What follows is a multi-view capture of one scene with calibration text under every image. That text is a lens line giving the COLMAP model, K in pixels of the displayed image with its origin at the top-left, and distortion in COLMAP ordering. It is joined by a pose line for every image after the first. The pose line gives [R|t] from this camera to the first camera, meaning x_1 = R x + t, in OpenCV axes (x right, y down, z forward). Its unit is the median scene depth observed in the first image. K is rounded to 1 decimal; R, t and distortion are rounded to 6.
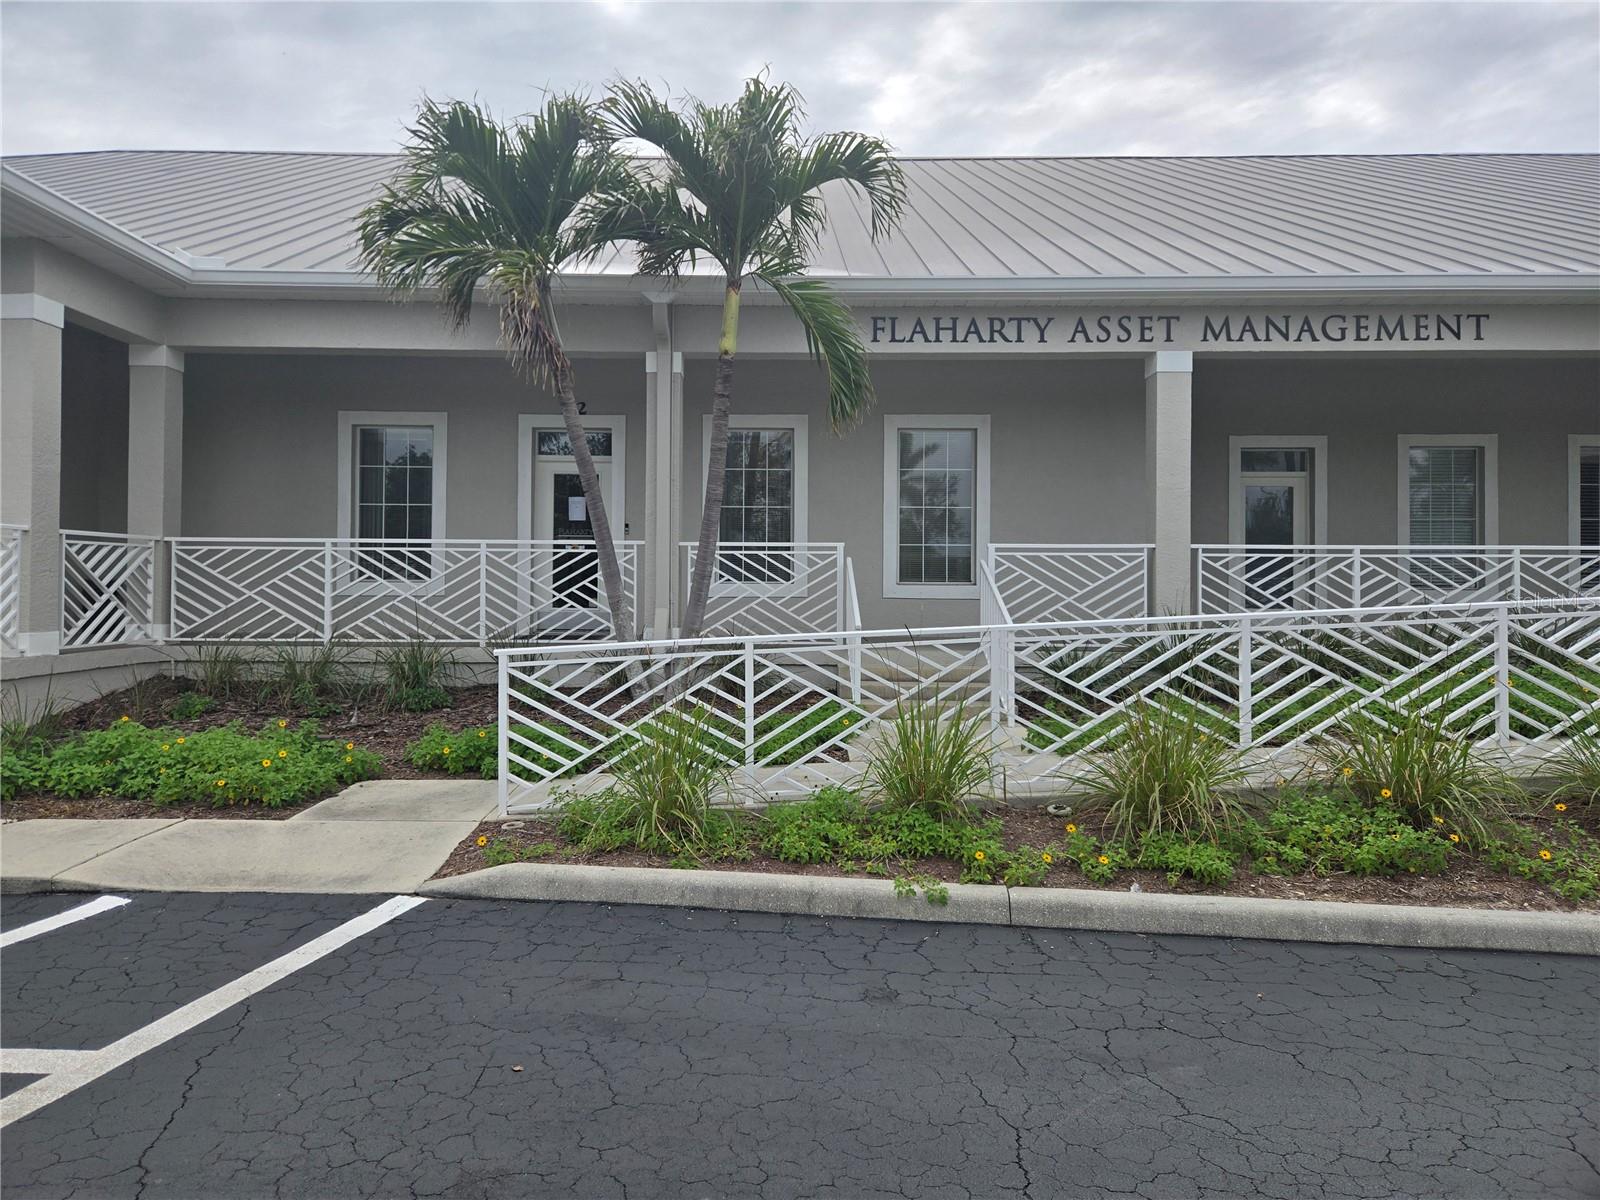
lens RADIAL K [[1065.7, 0, 800.0], [0, 1065.7, 600.0], [0, 0, 1]] dist [0.070842, -0.052357]
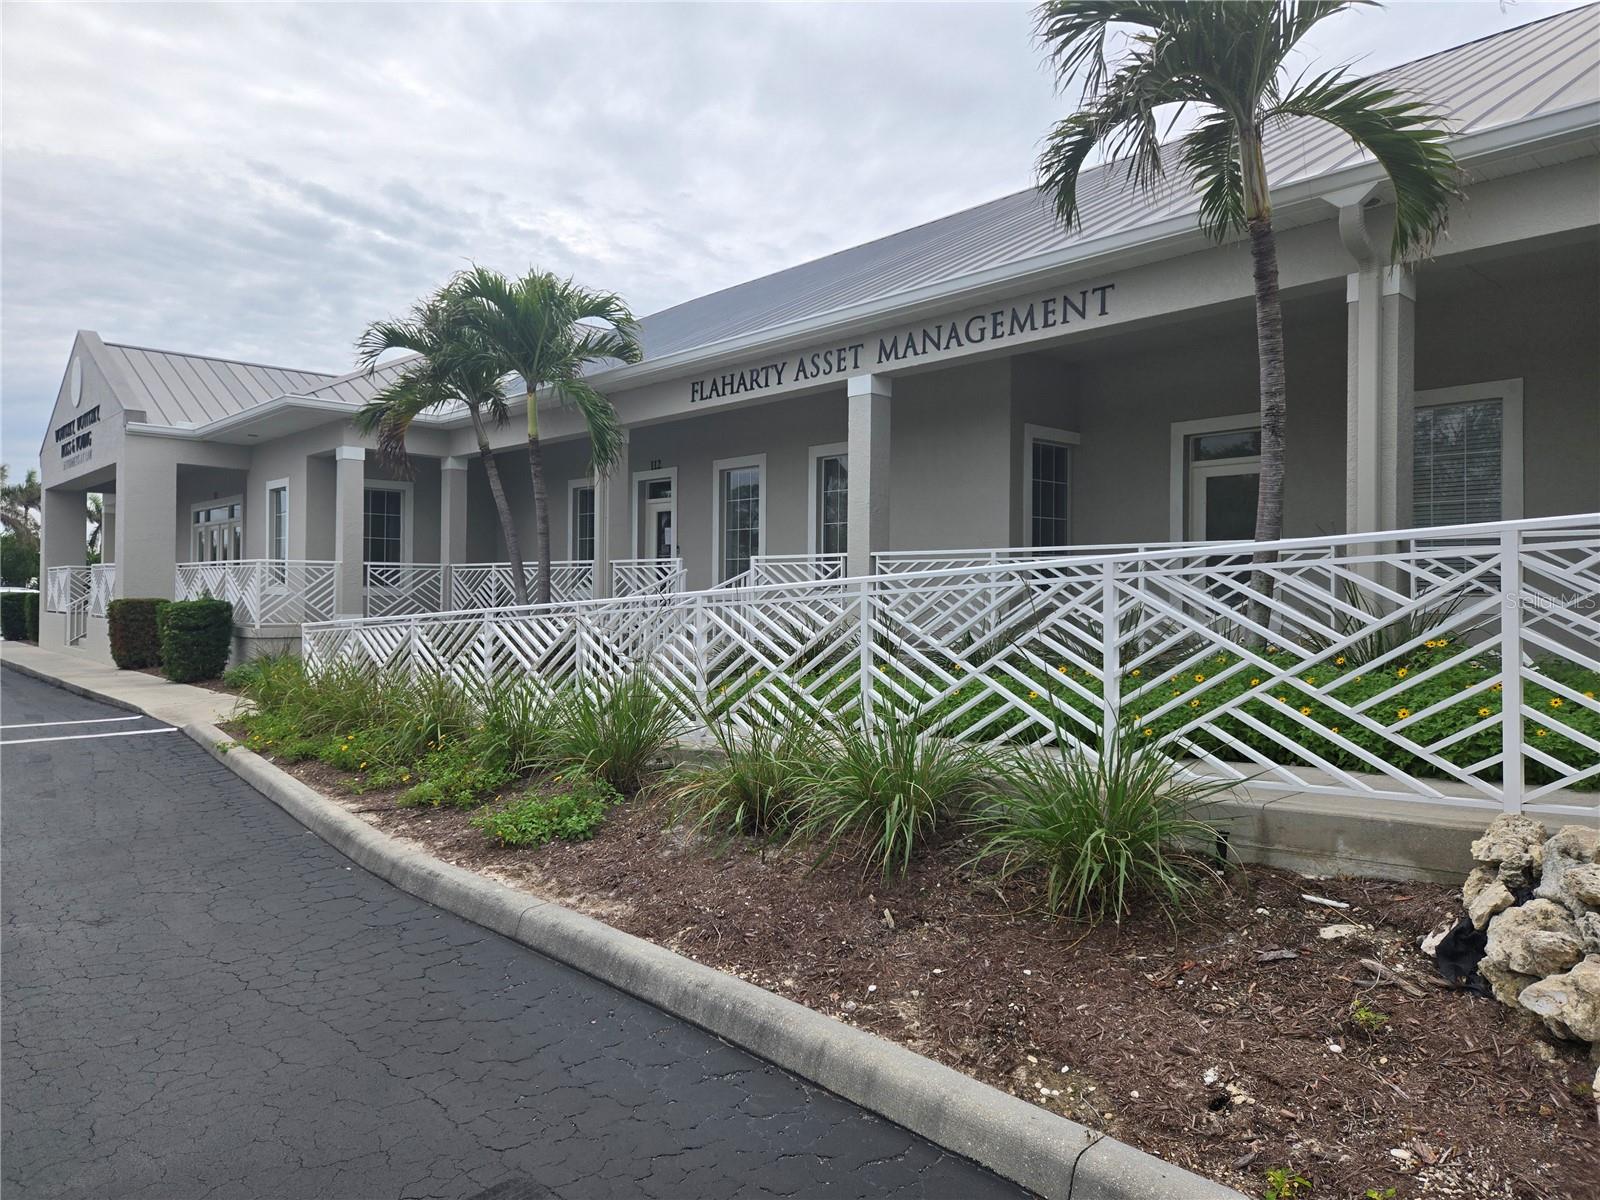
lens RADIAL K [[1065.7, 0, 800.0], [0, 1065.7, 600.0], [0, 0, 1]] dist [0.070842, -0.052357]
pose [[0.665760, 0.010216, -0.746096, 1.116779], [-0.015040, 0.999887, 0.000270, -0.003338], [0.746014, 0.011041, 0.665838, 0.234870]]
